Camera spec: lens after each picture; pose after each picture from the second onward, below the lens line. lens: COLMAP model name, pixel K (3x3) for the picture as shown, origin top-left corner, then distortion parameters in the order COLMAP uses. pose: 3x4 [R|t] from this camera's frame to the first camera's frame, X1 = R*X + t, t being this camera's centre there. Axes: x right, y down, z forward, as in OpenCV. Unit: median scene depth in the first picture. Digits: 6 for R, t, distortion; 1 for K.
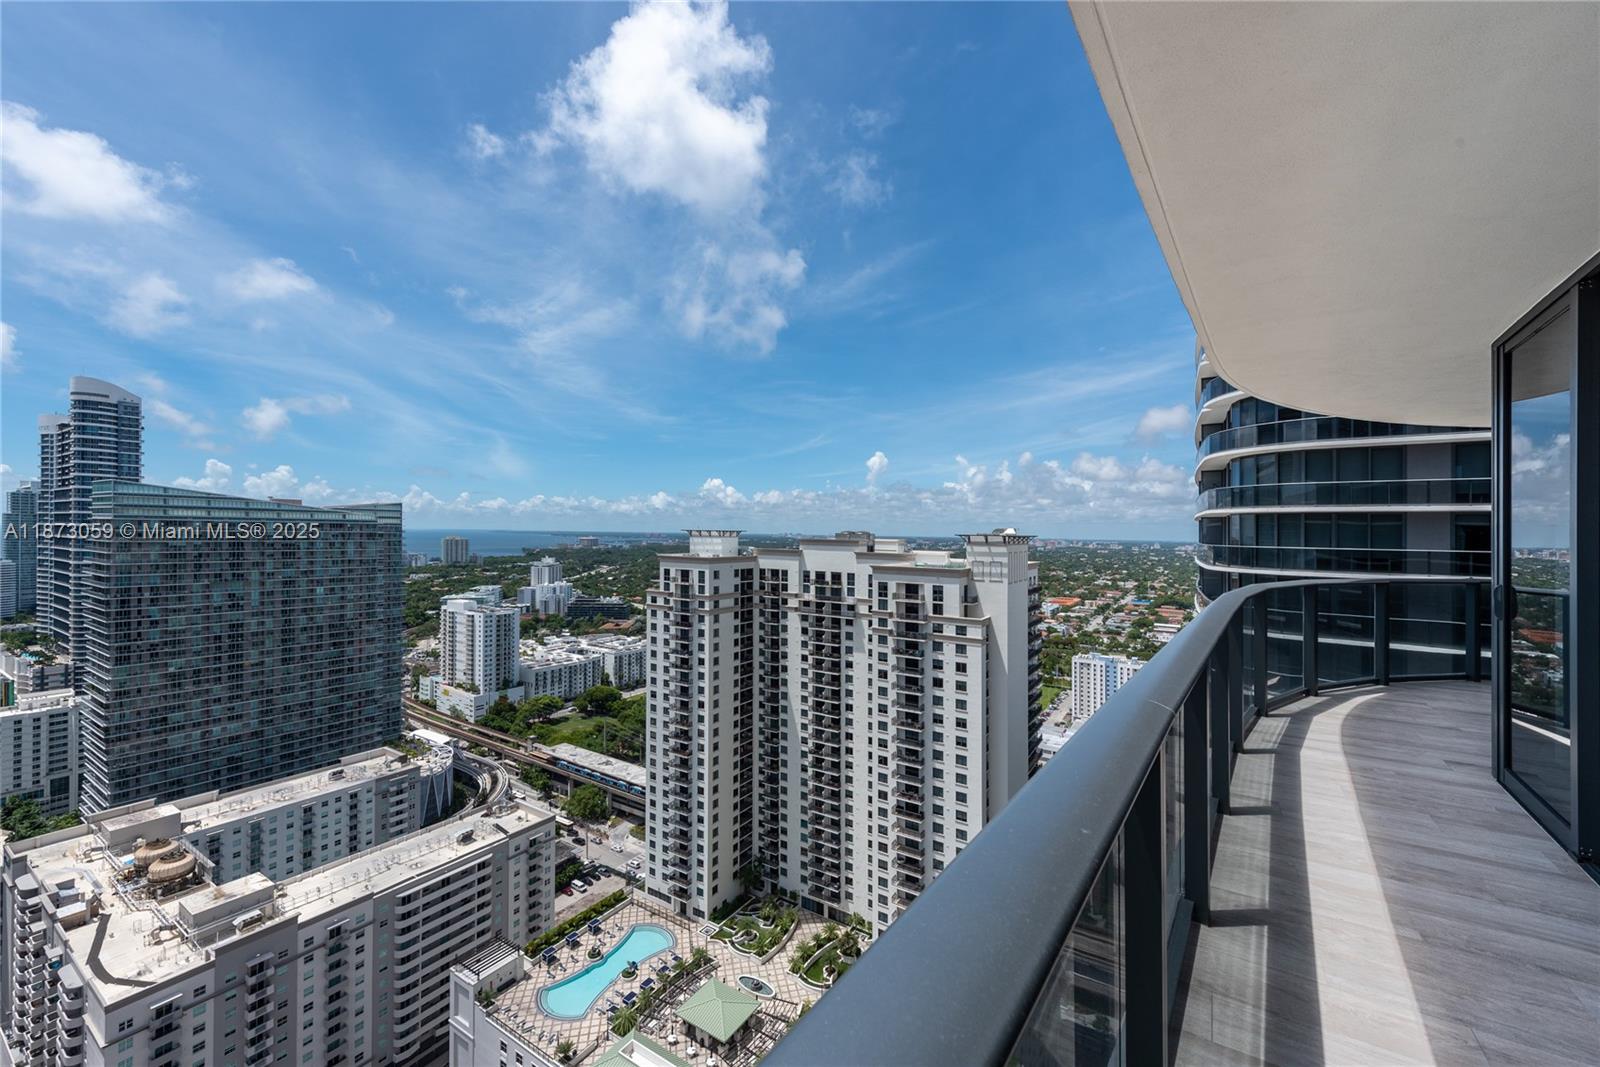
lens RADIAL K [[629.7, 0, 794.9], [0, 629.7, 519.8], [0, 0, 1]] dist [0.018193, -0.005717]
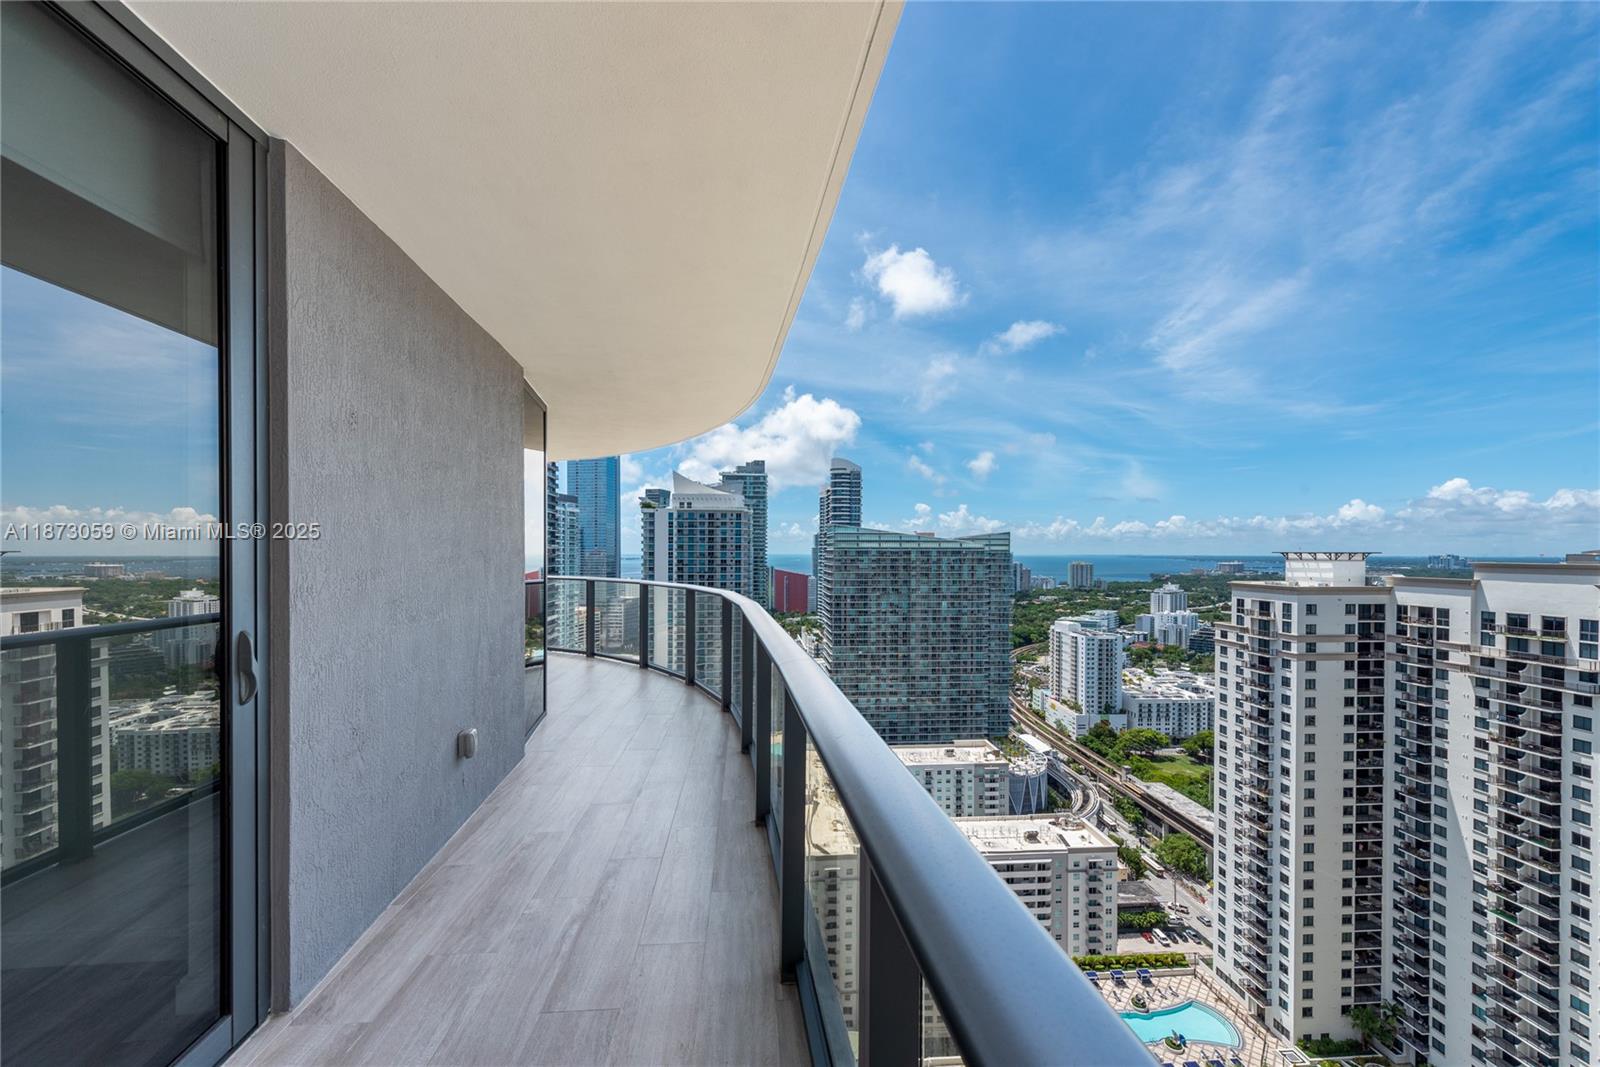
lens RADIAL K [[628.7, 0, 800.5], [0, 628.7, 544.1], [0, 0, 1]] dist [0.018984, -0.005126]
pose [[0.608303, -0.023569, -0.793355, 0.113970], [0.022462, 0.999670, -0.012476, 0.002353], [0.793387, -0.010231, 0.608631, 0.026296]]
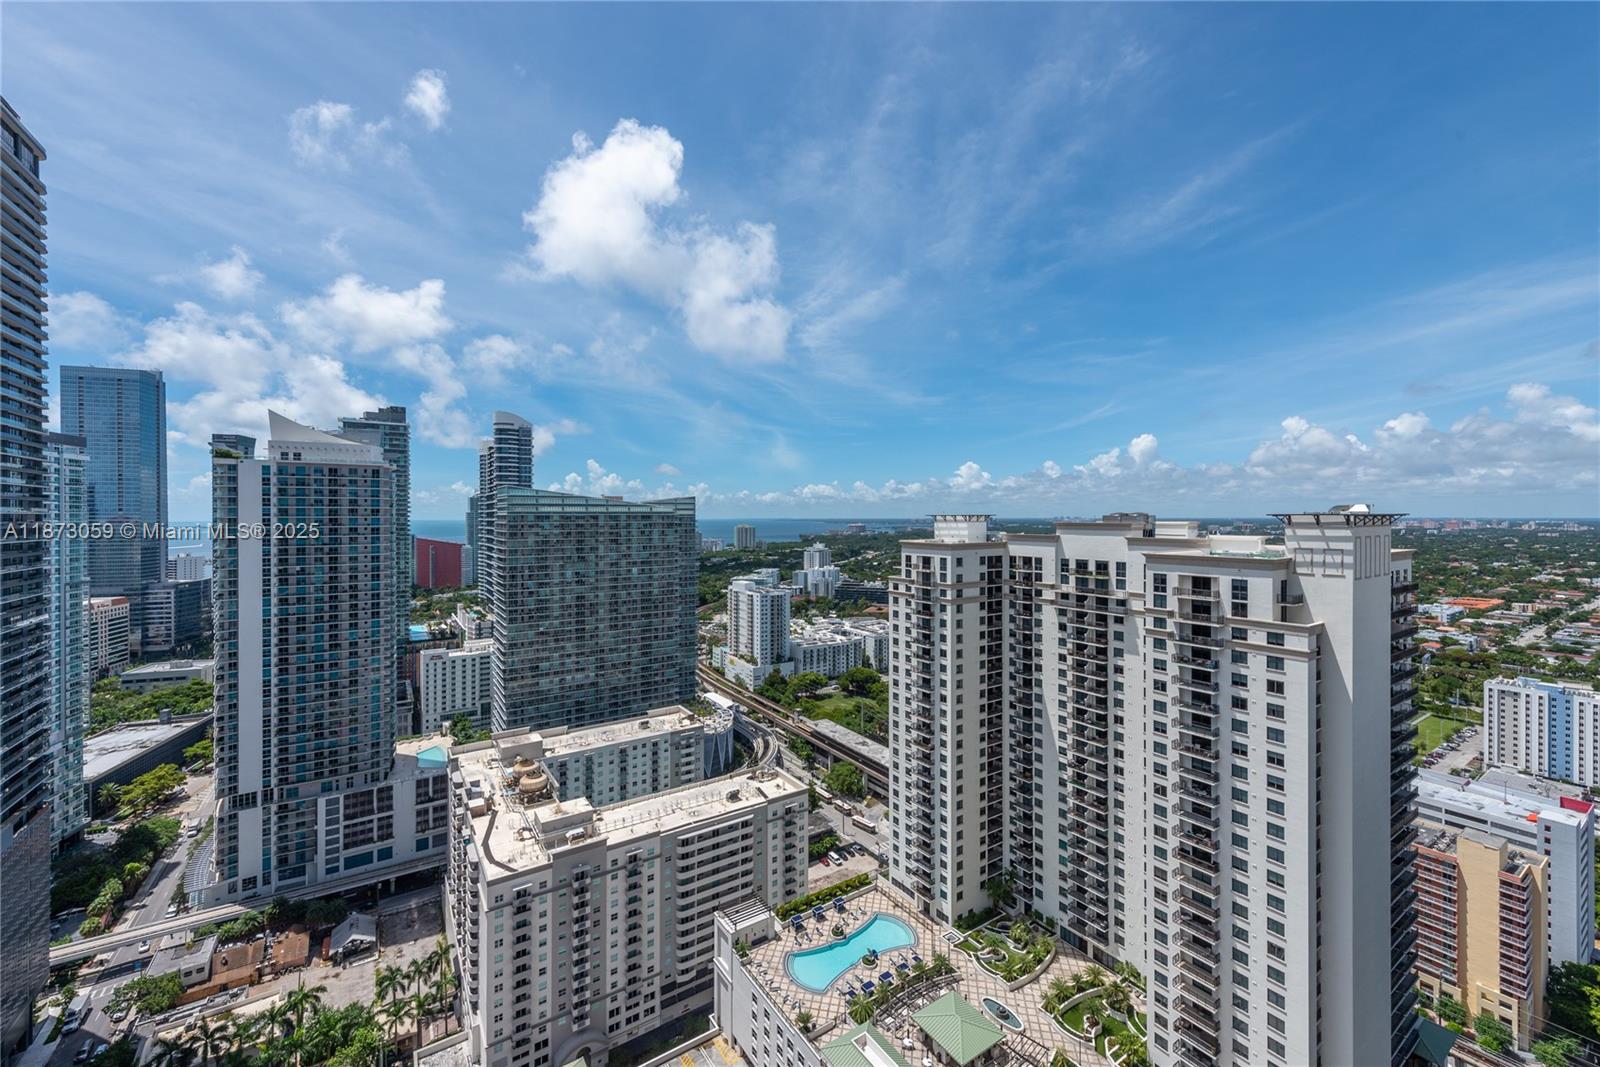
lens RADIAL K [[629.7, 0, 794.9], [0, 629.7, 519.8], [0, 0, 1]] dist [0.018193, -0.005717]
pose [[0.914897, -0.015674, -0.403383, 0.031415], [0.024675, 0.999549, 0.017126, 0.001908], [0.402933, -0.025622, 0.914871, 0.042844]]
